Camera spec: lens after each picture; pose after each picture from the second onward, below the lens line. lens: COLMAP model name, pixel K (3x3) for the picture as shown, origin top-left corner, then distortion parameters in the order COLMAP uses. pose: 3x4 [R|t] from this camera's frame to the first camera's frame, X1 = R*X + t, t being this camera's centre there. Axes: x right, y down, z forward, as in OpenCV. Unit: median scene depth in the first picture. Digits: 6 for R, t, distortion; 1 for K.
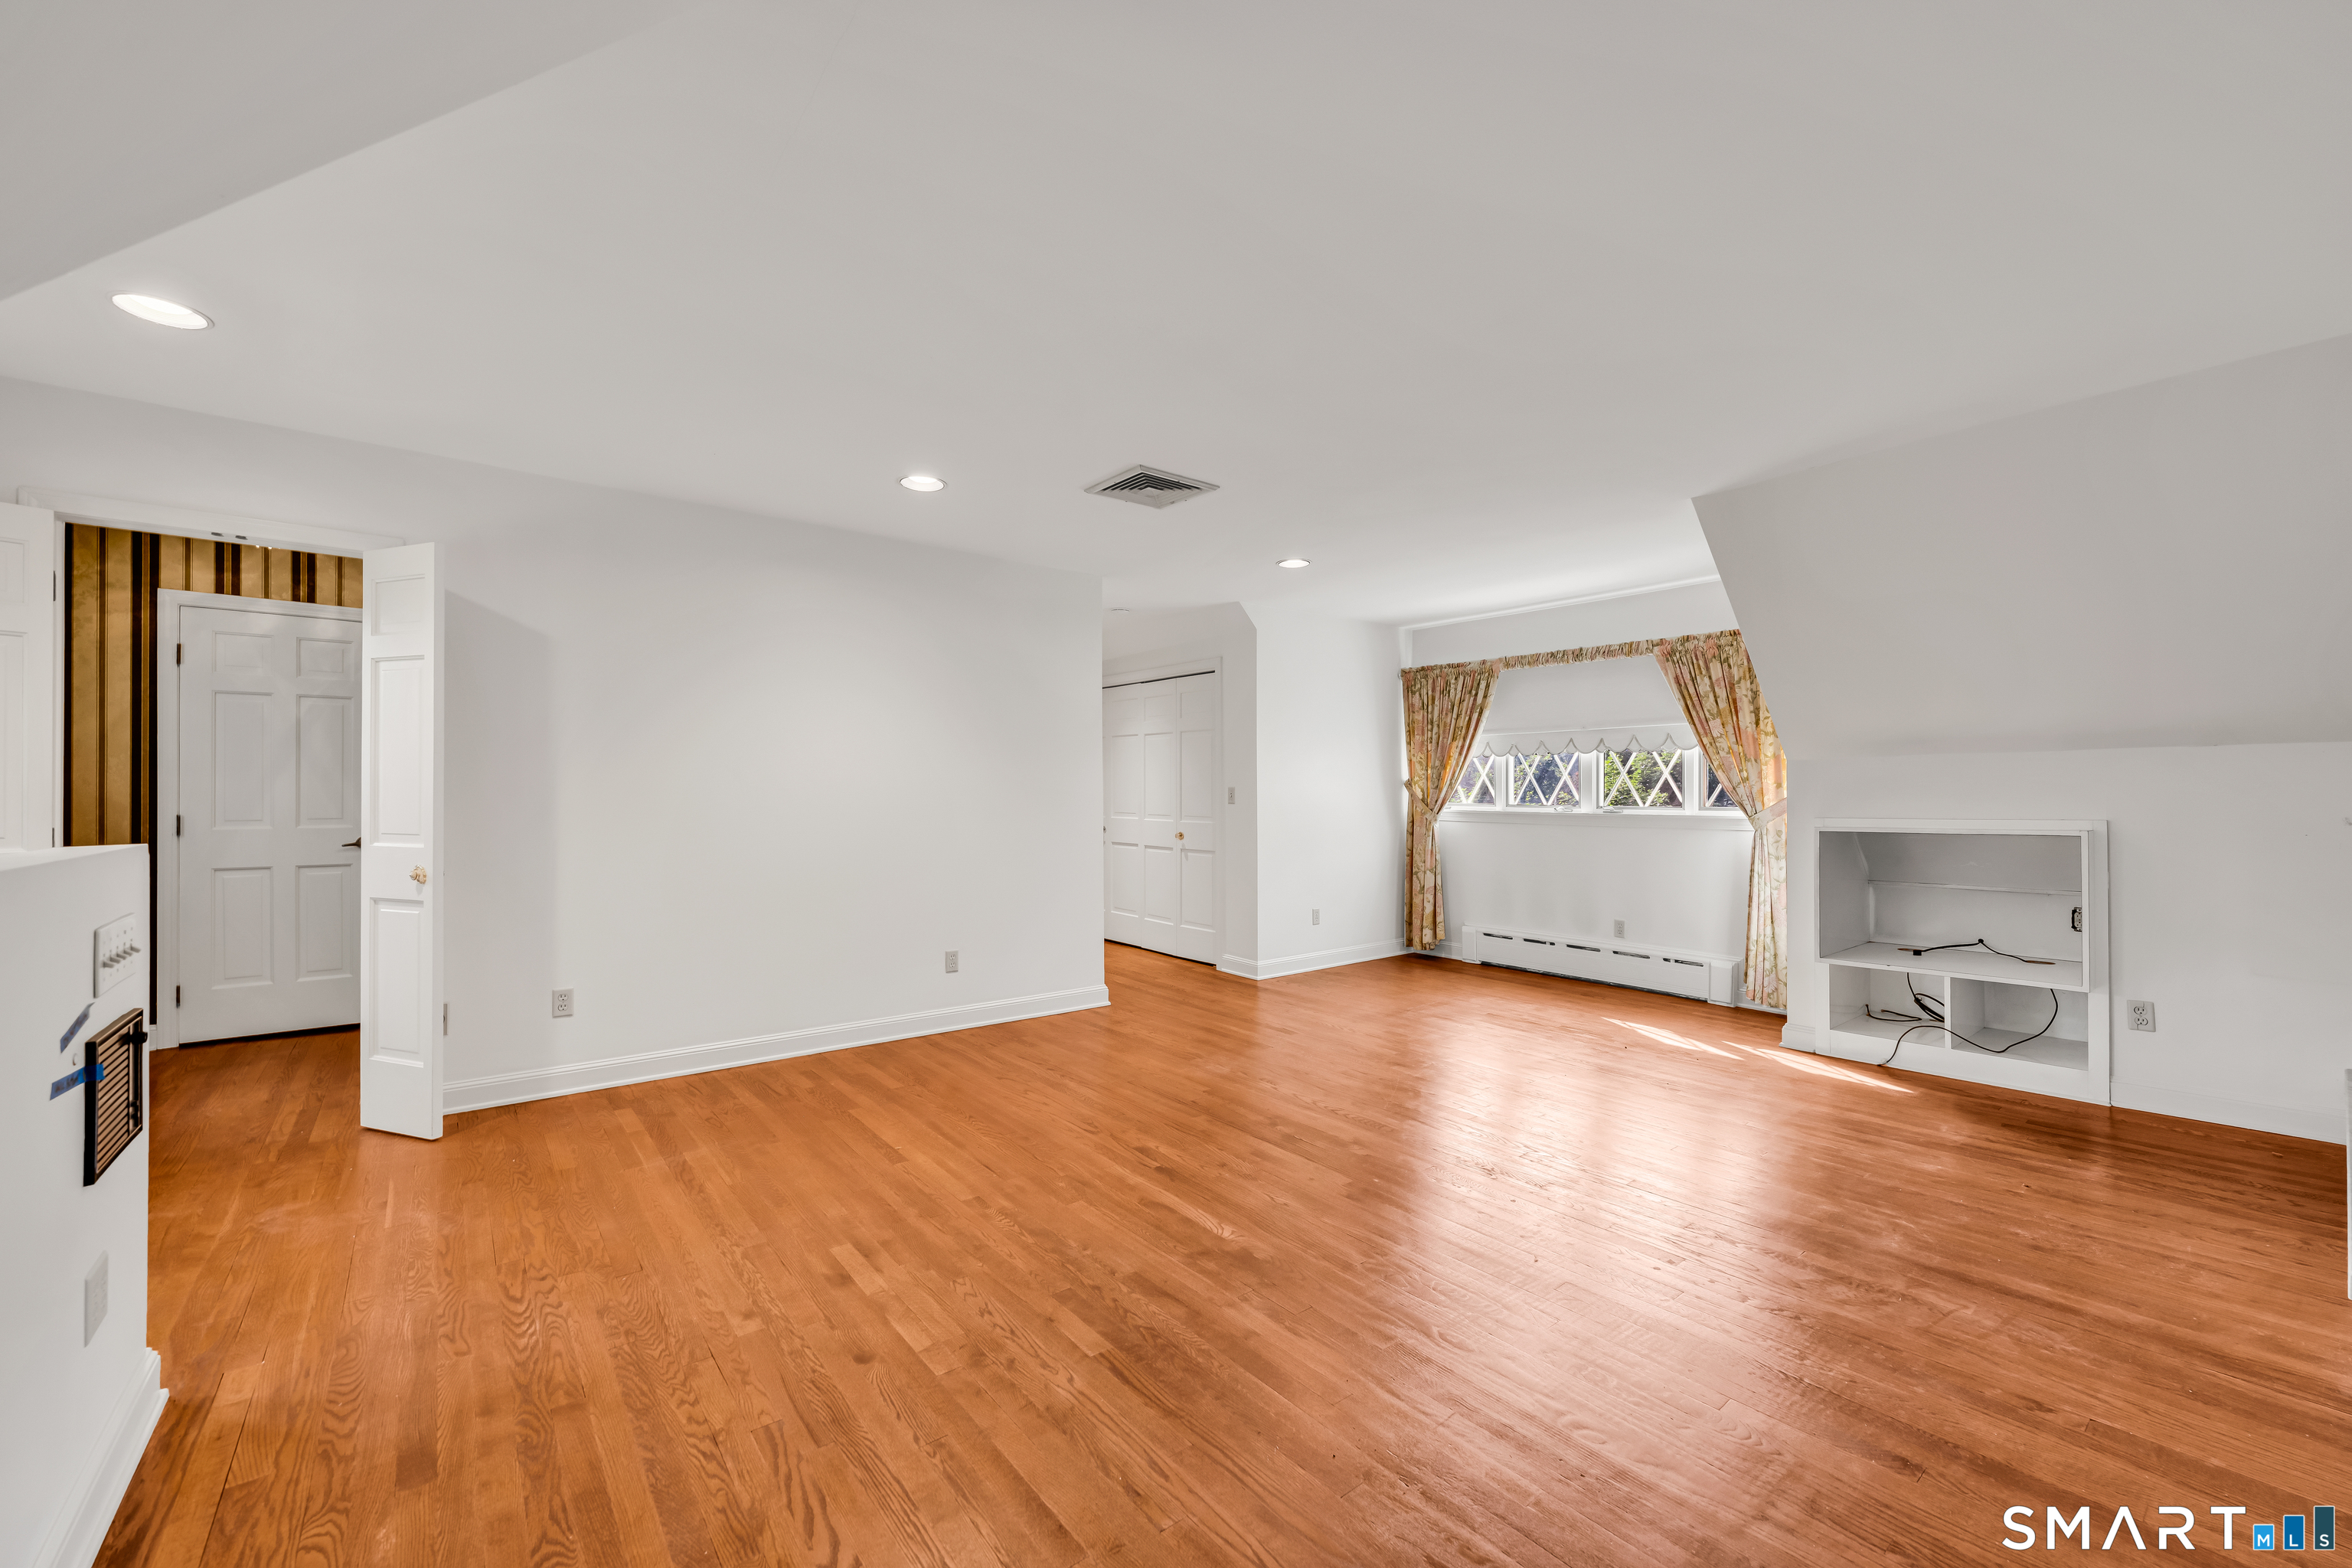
lens RADIAL K [[931.8, 0, 1183.6], [0, 931.8, 804.1], [0, 0, 1]] dist [-0.001842, 0.000022]
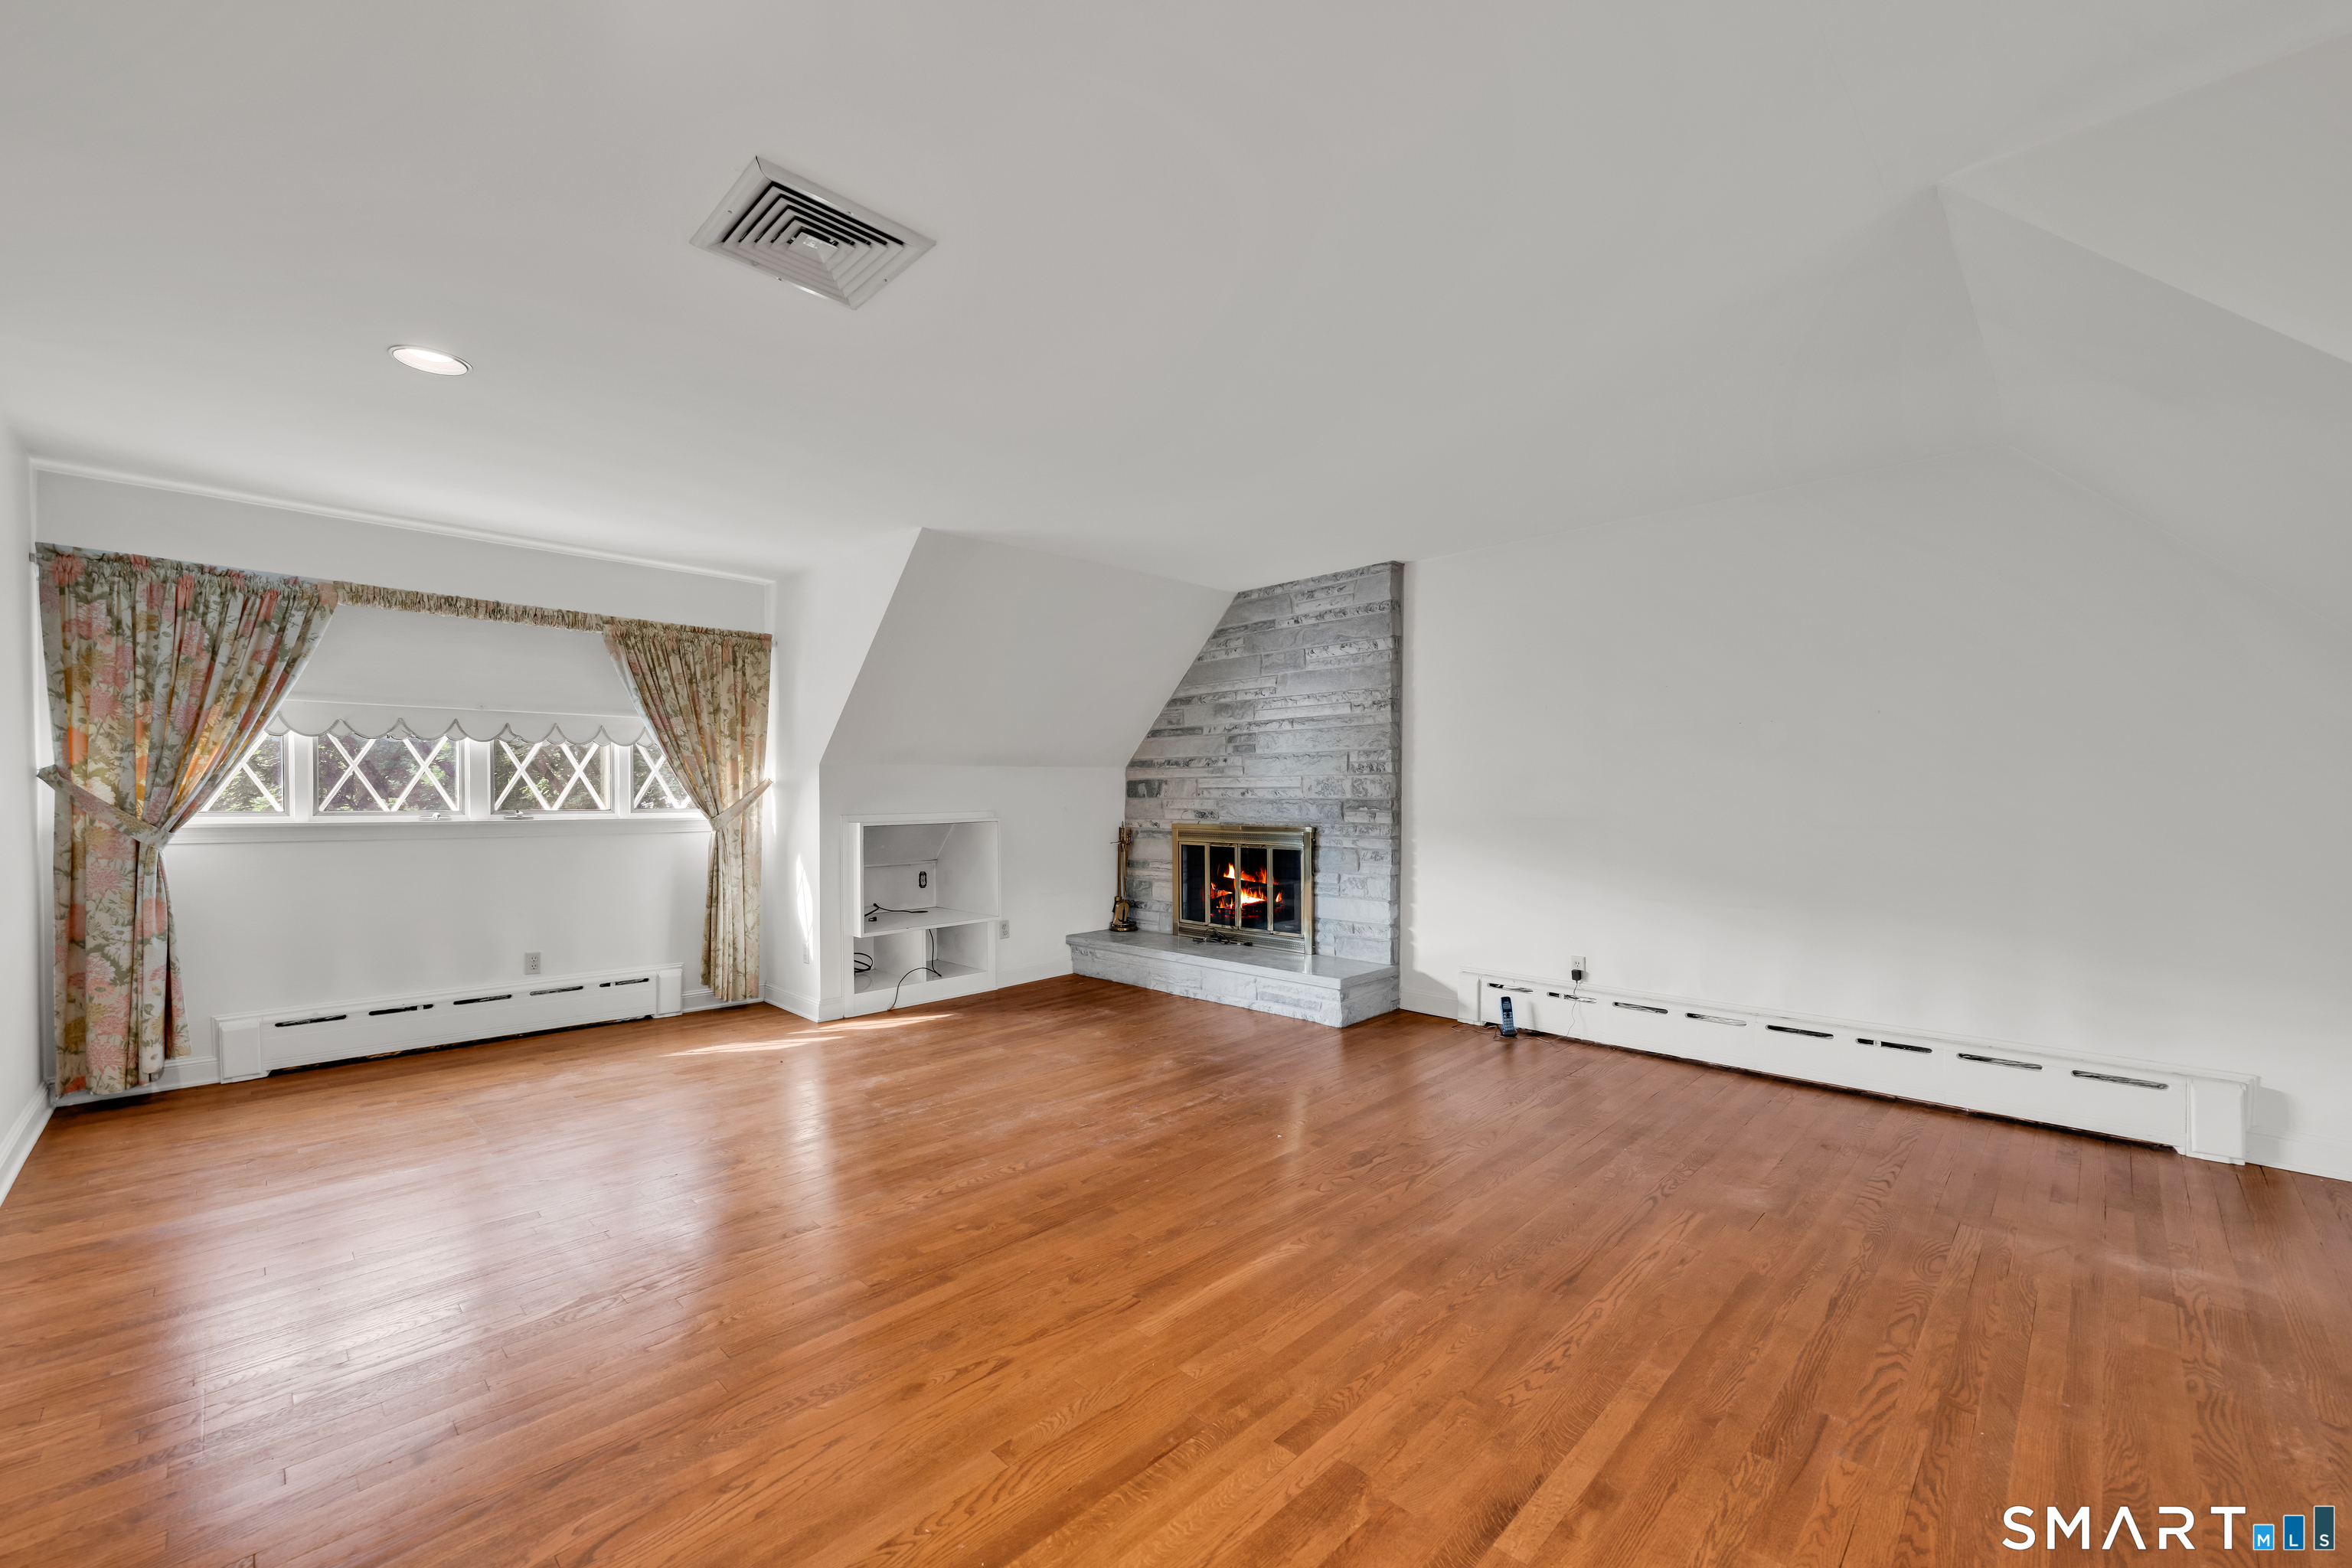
lens RADIAL K [[931.8, 0, 1183.6], [0, 931.8, 804.1], [0, 0, 1]] dist [-0.001842, 0.000022]
pose [[-0.113384, -0.009822, 0.993503, -0.399905], [0.012193, 0.999862, 0.011276, -0.005132], [-0.993476, 0.013392, -0.113249, 0.545019]]
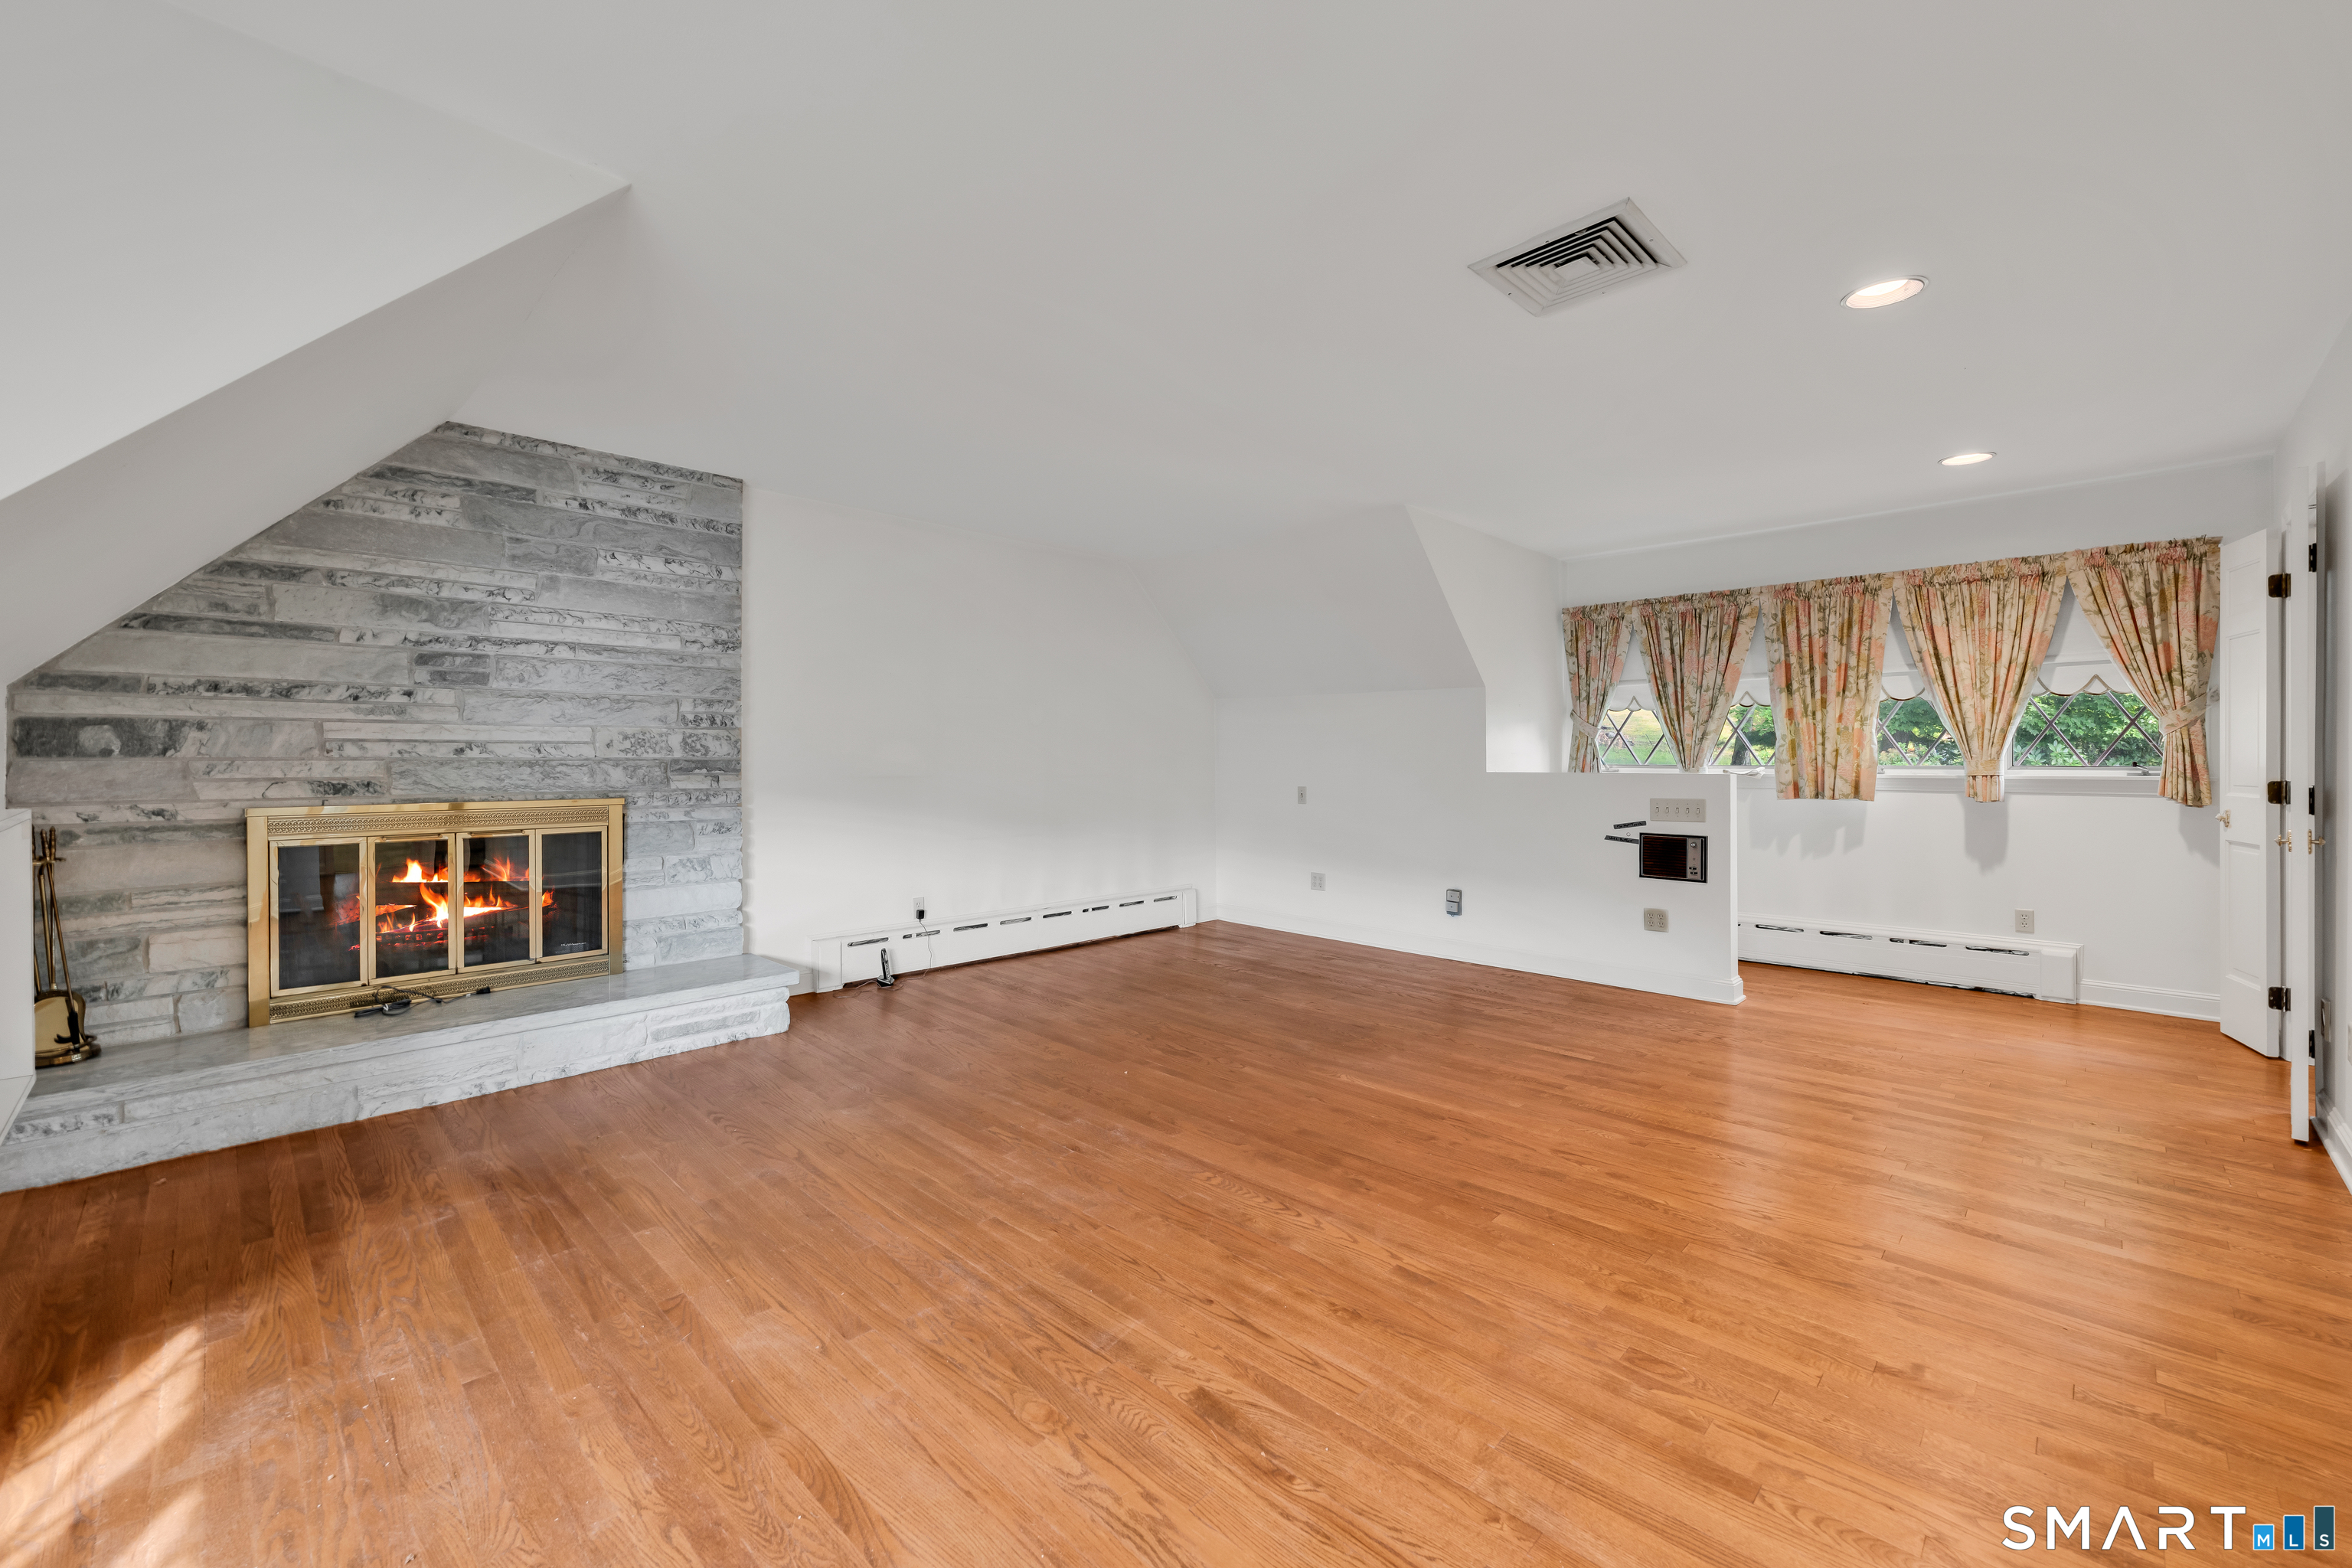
lens RADIAL K [[927.7, 0, 1167.6], [0, 927.7, 762.0], [0, 0, 1]] dist [-0.008741, 0.000142]
pose [[-0.995459, -0.000699, -0.095190, 0.195199], [-0.002010, 0.999904, 0.013677, -0.006125], [0.095171, 0.013806, -0.995365, 1.033151]]
